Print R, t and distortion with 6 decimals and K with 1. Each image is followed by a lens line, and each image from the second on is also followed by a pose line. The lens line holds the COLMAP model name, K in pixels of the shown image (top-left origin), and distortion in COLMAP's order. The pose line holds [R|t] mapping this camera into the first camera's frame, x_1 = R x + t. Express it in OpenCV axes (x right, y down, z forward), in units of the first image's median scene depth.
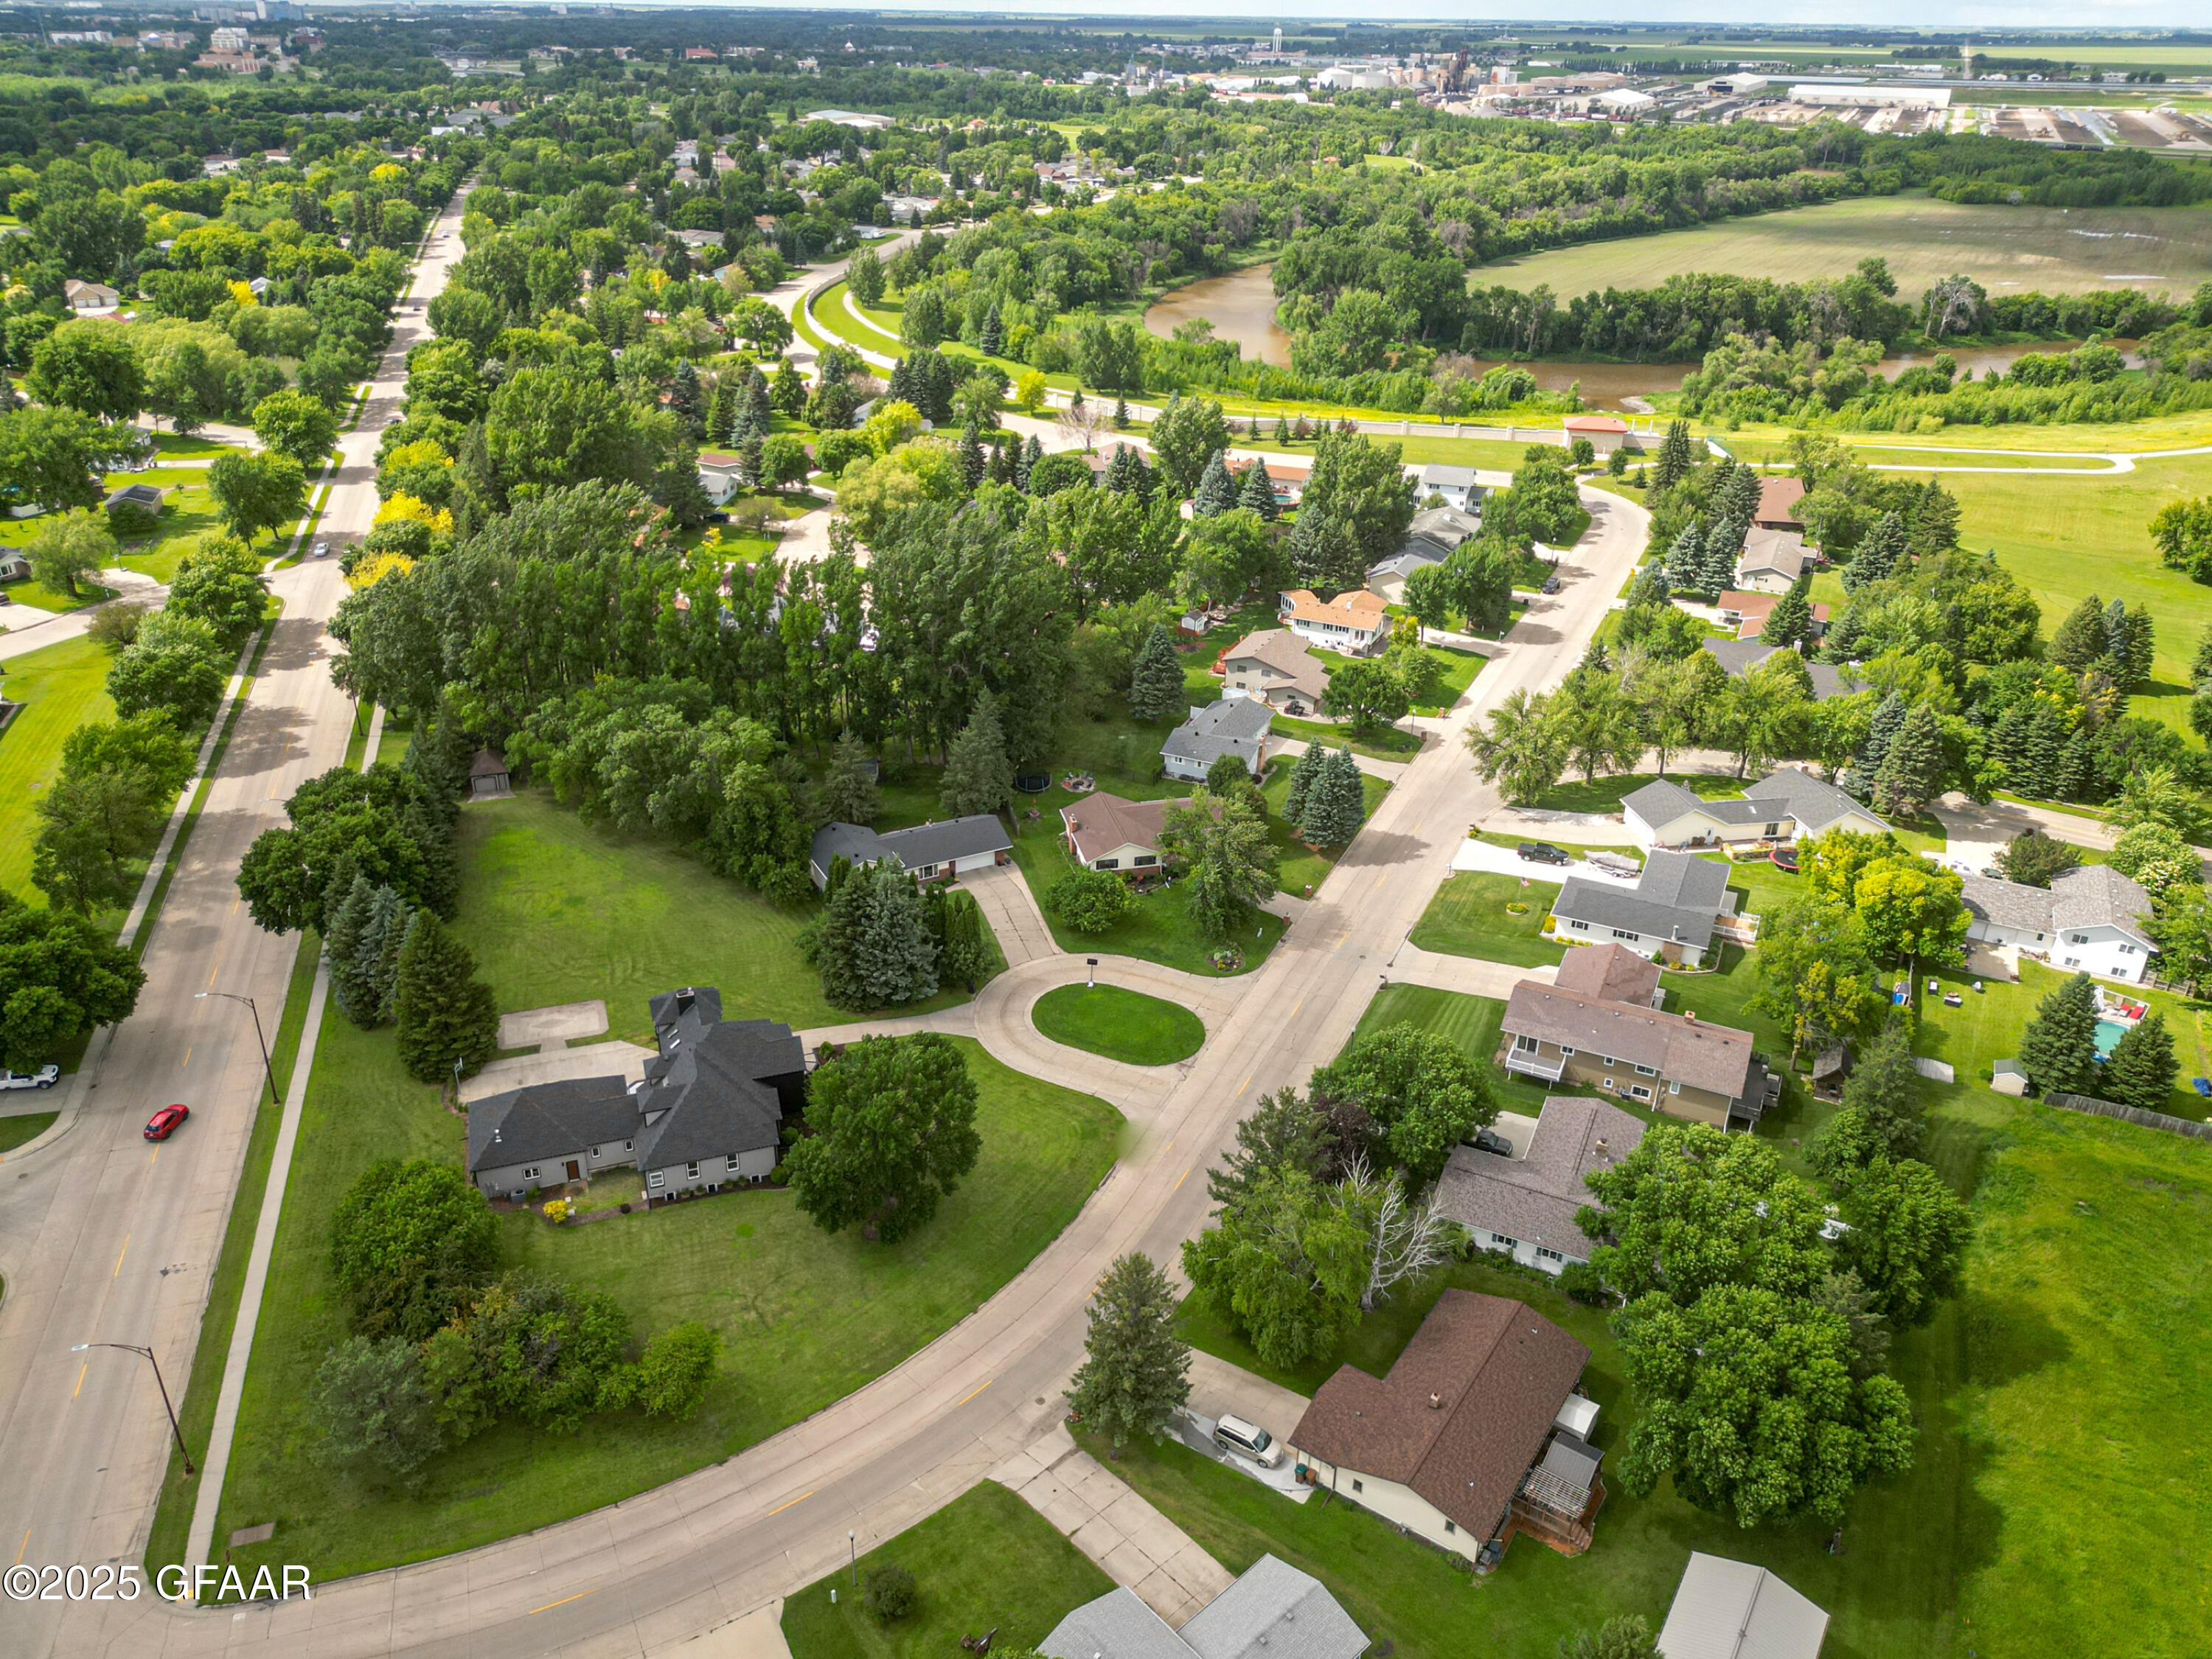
lens RADIAL K [[1607.0, 0, 1097.2], [0, 1607.0, 842.1], [0, 0, 1]] dist [0.071137, -0.061589]
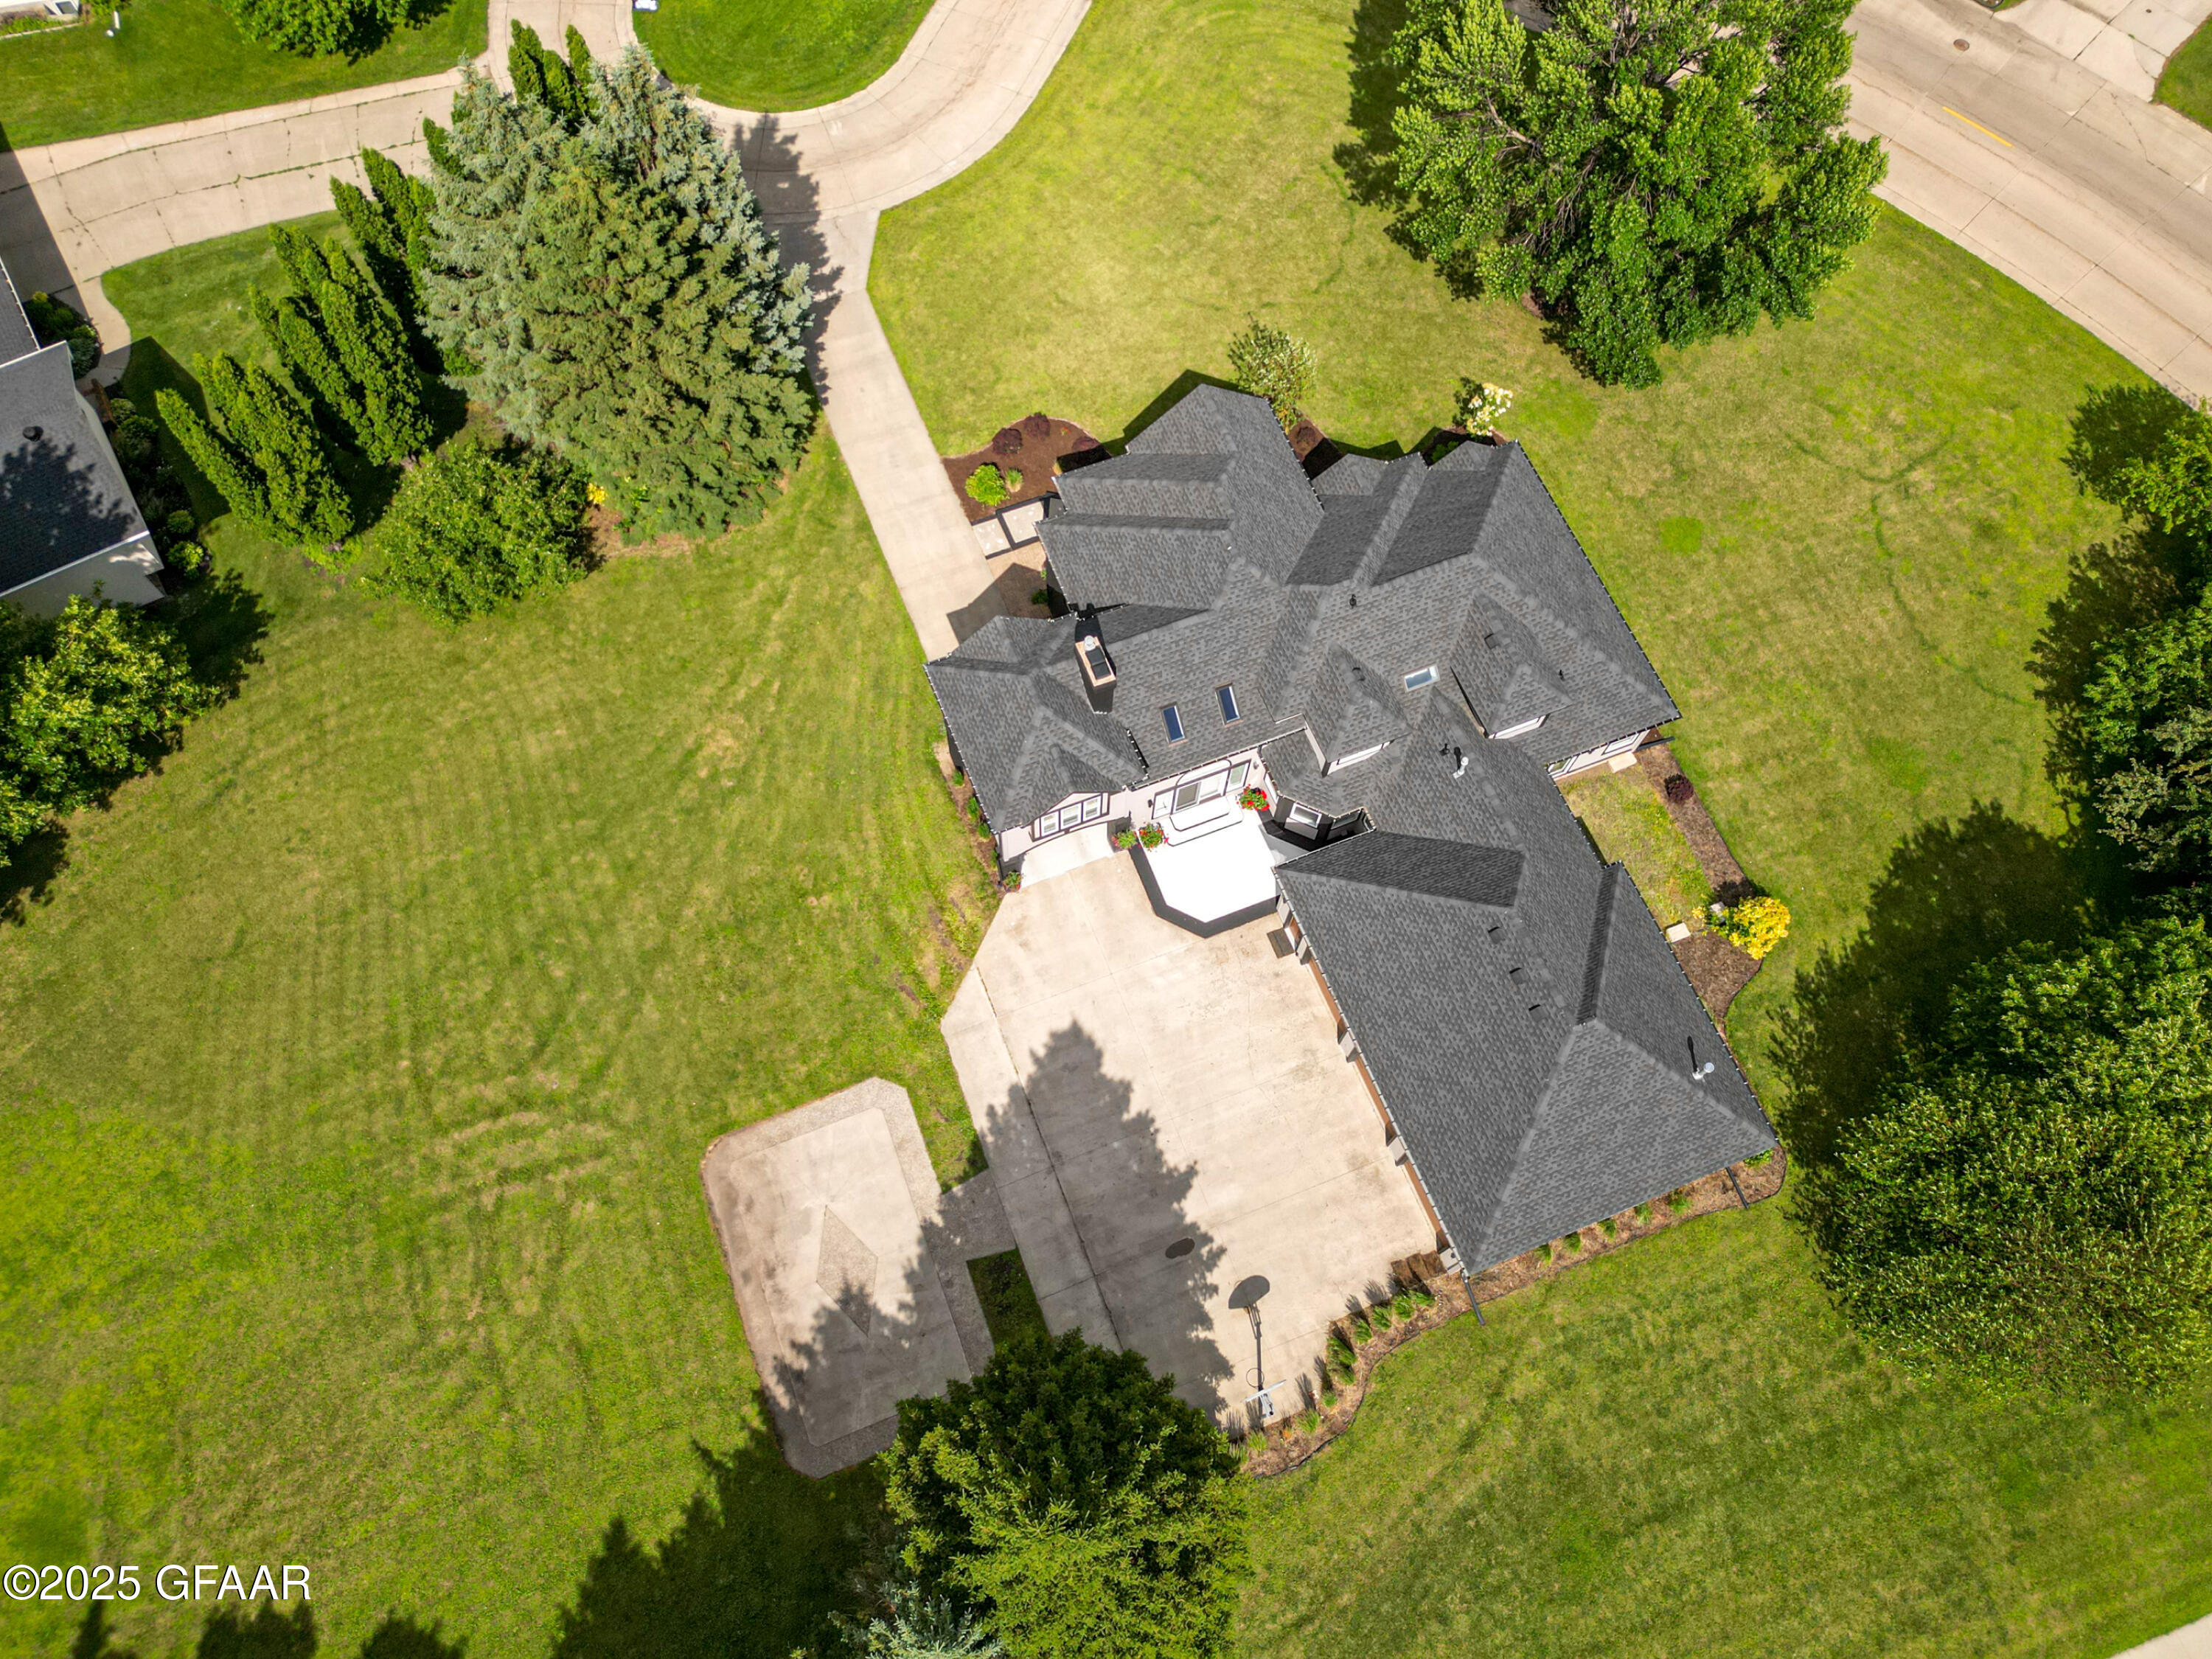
lens RADIAL K [[1647.0, 0, 1100.9], [0, 1647.0, 794.9], [0, 0, 1]] dist [0.067963, -0.071964]
pose [[-0.050785, -0.920808, 0.386697, -0.317633], [0.436092, 0.327887, 0.838042, -0.131638], [-0.898468, 0.211195, 0.384905, 0.697305]]
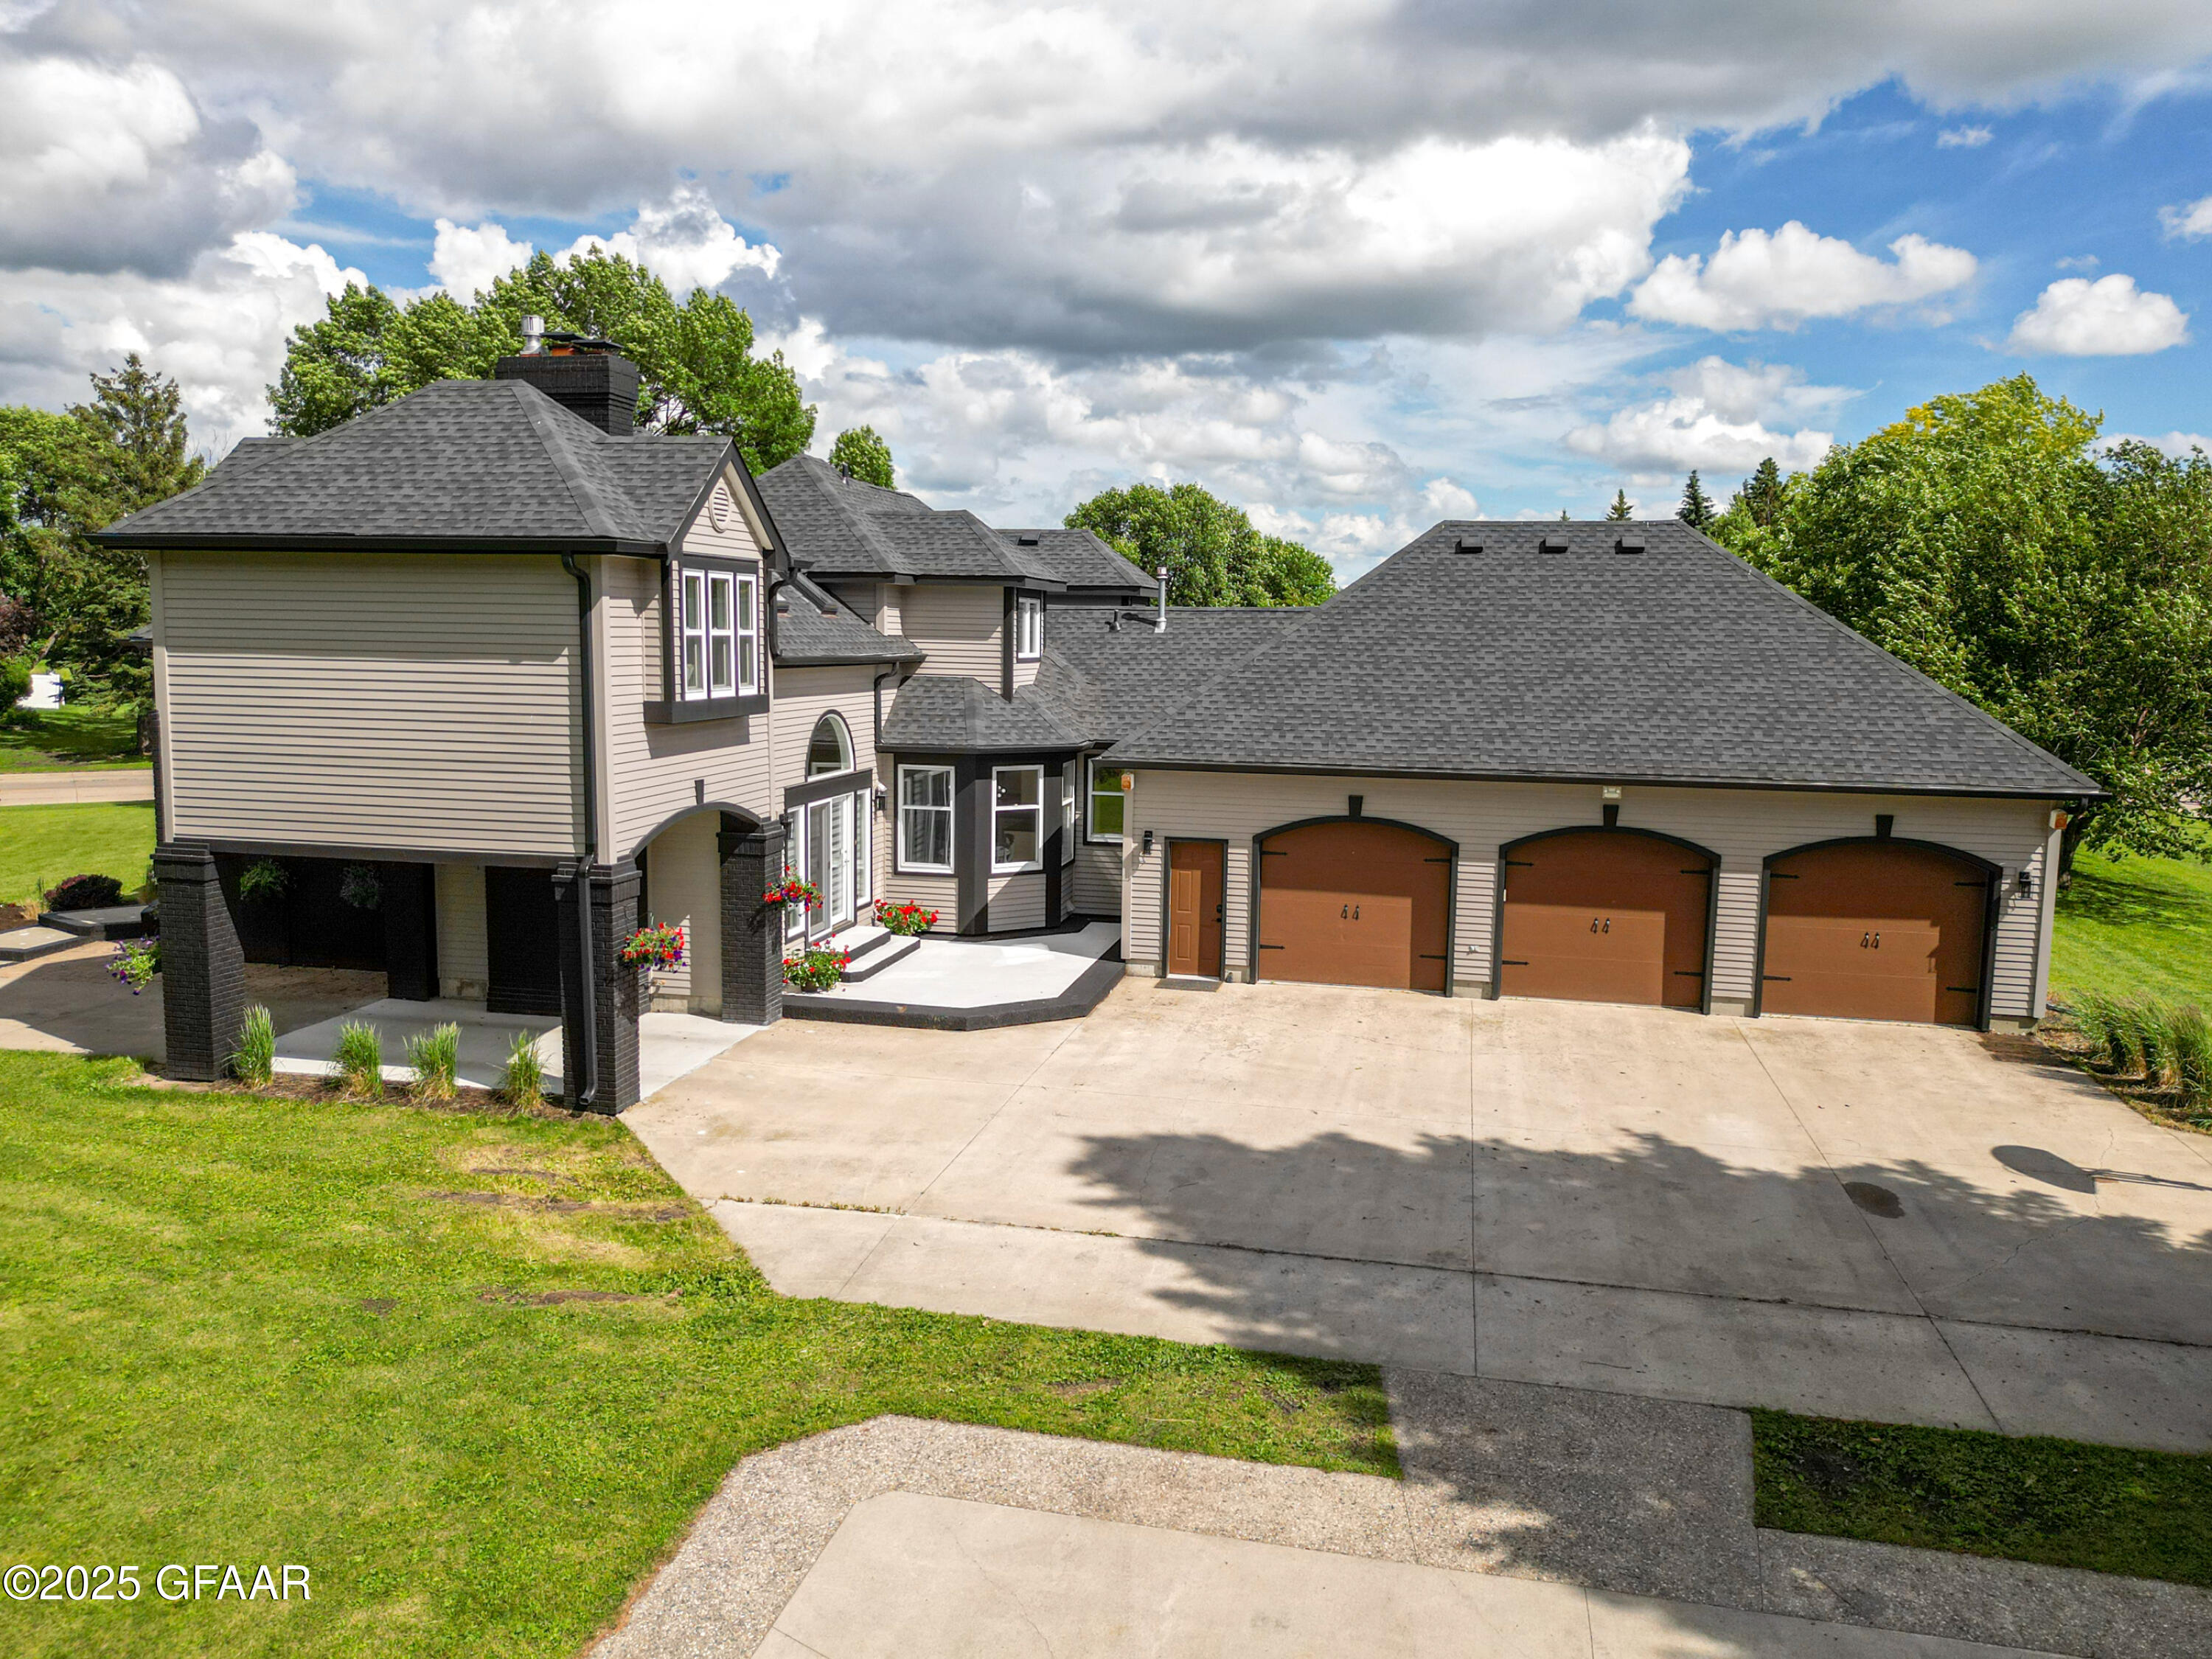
lens RADIAL K [[1607.0, 0, 1097.2], [0, 1607.0, 842.1], [0, 0, 1]] dist [0.071137, -0.061589]
pose [[-0.853792, -0.100595, 0.510803, -0.289799], [0.209745, 0.831540, 0.514342, 0.052611], [-0.476494, 0.546280, -0.688863, 0.867131]]
